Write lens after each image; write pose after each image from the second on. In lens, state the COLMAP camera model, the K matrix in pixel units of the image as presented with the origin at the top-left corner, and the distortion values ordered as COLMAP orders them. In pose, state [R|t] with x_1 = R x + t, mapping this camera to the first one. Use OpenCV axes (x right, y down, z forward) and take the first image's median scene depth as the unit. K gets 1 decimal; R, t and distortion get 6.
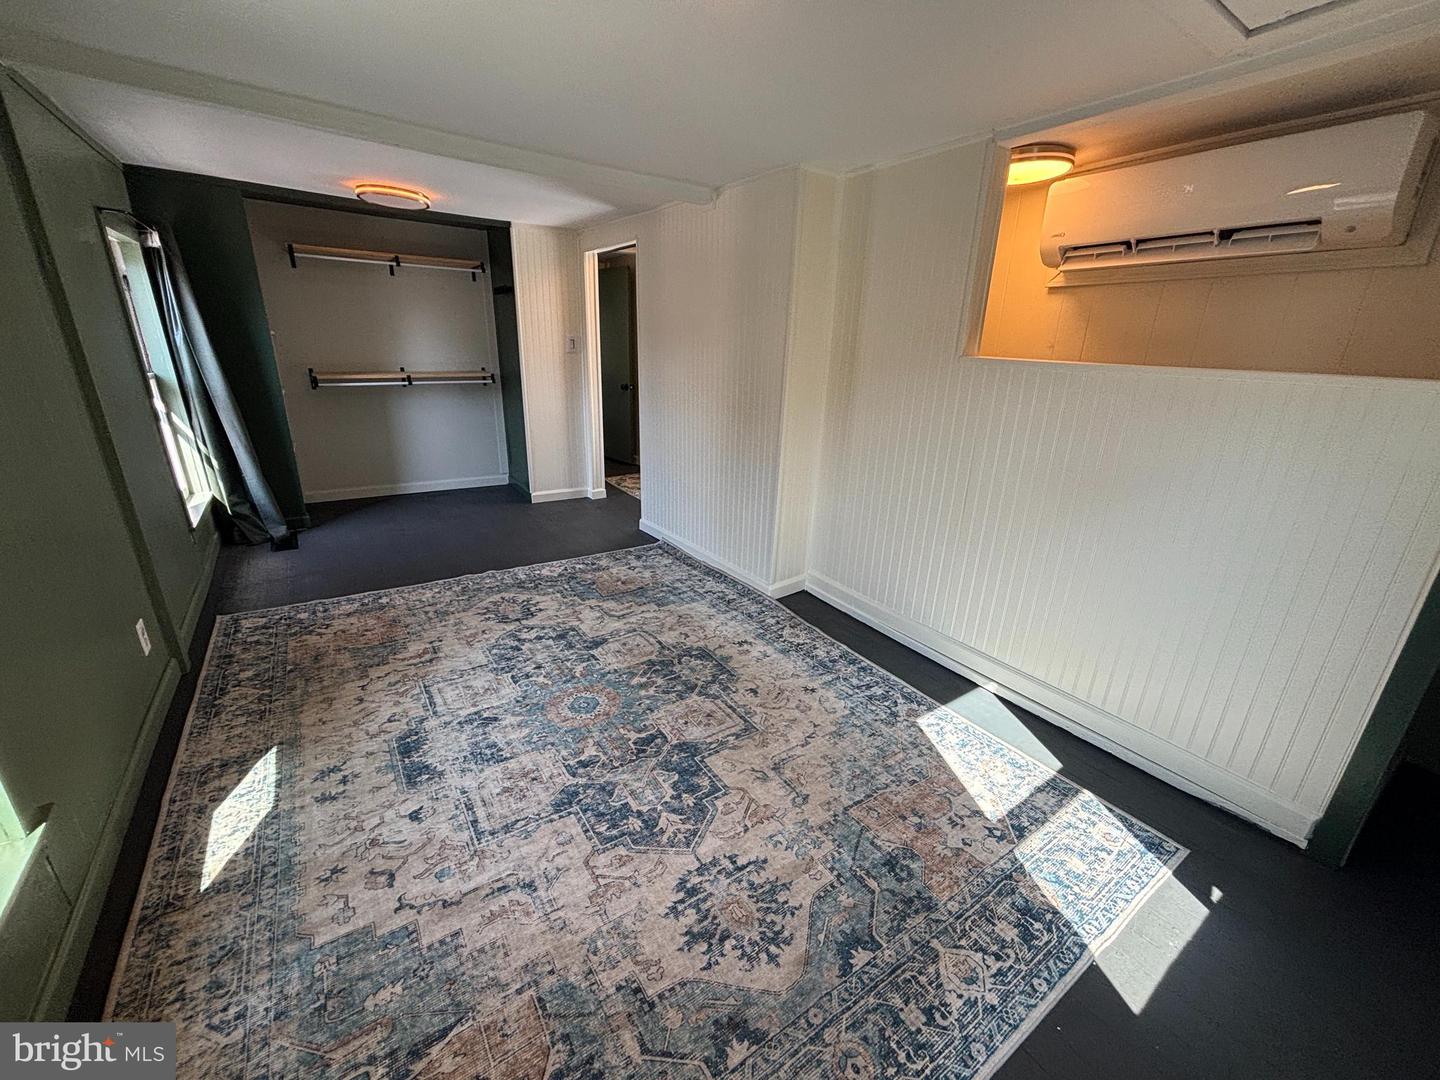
lens RADIAL K [[580.7, 0, 722.7], [0, 580.7, 545.6], [0, 0, 1]] dist [0.000107, 0.000048]
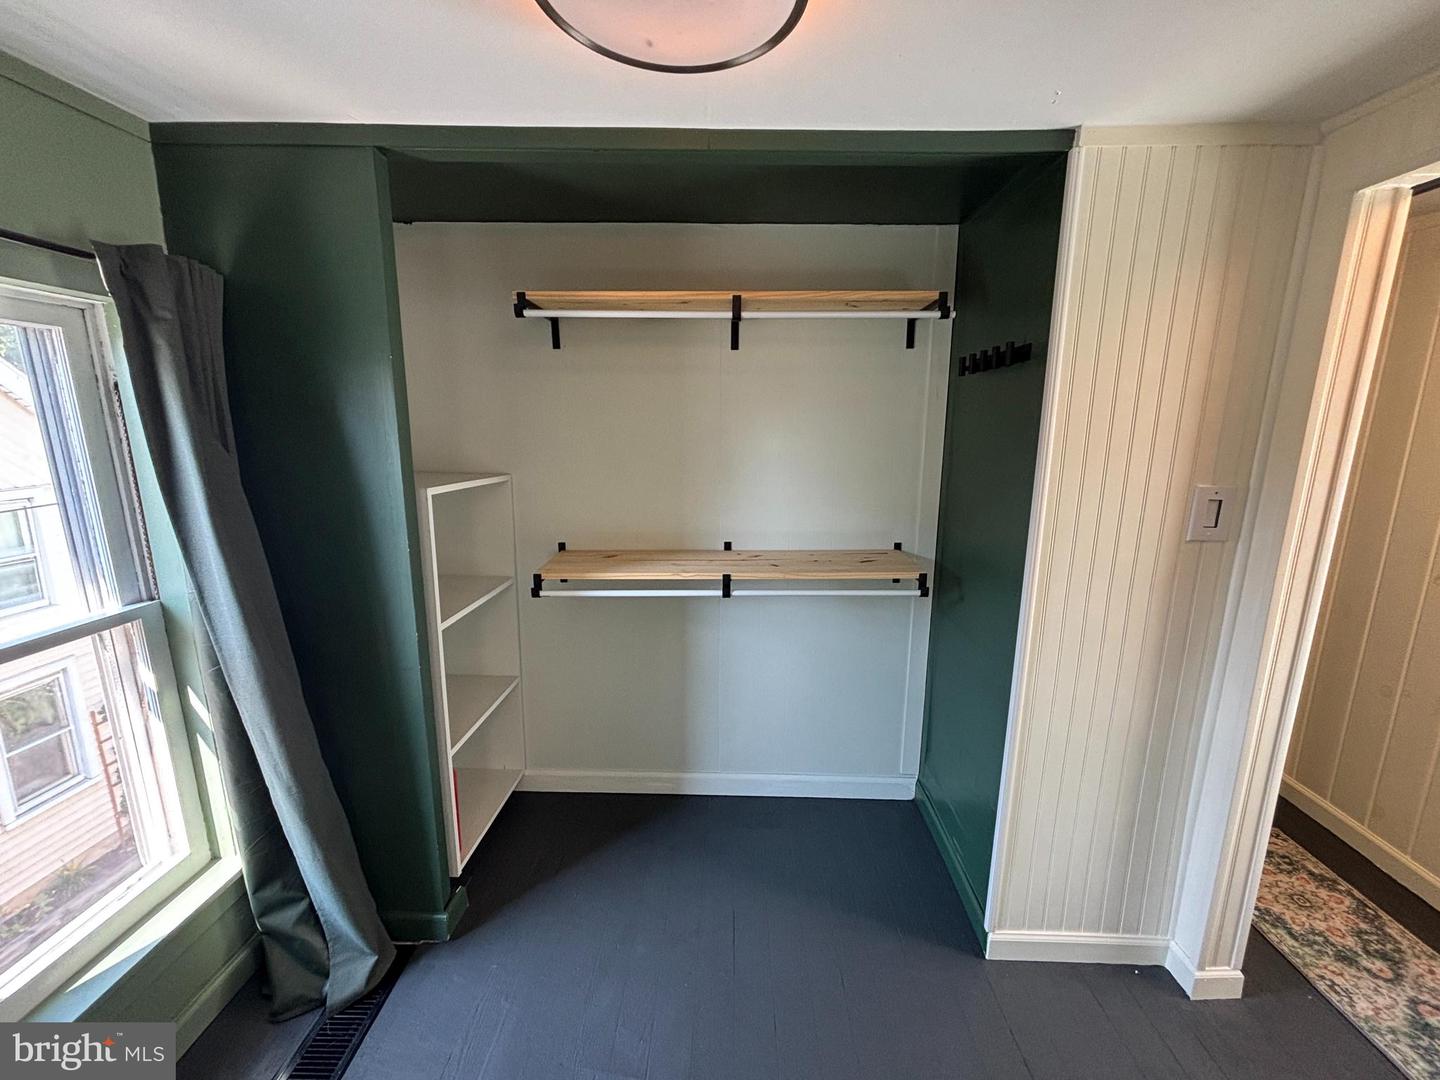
lens RADIAL K [[580.7, 0, 720.2], [0, 580.7, 539.6], [0, 0, 1]] dist [0.000107, 0.000048]
pose [[0.811053, 0.086324, -0.578569, -0.565878], [-0.173791, 0.979953, -0.097413, -0.509233], [0.558561, 0.179557, 0.809796, 1.213608]]
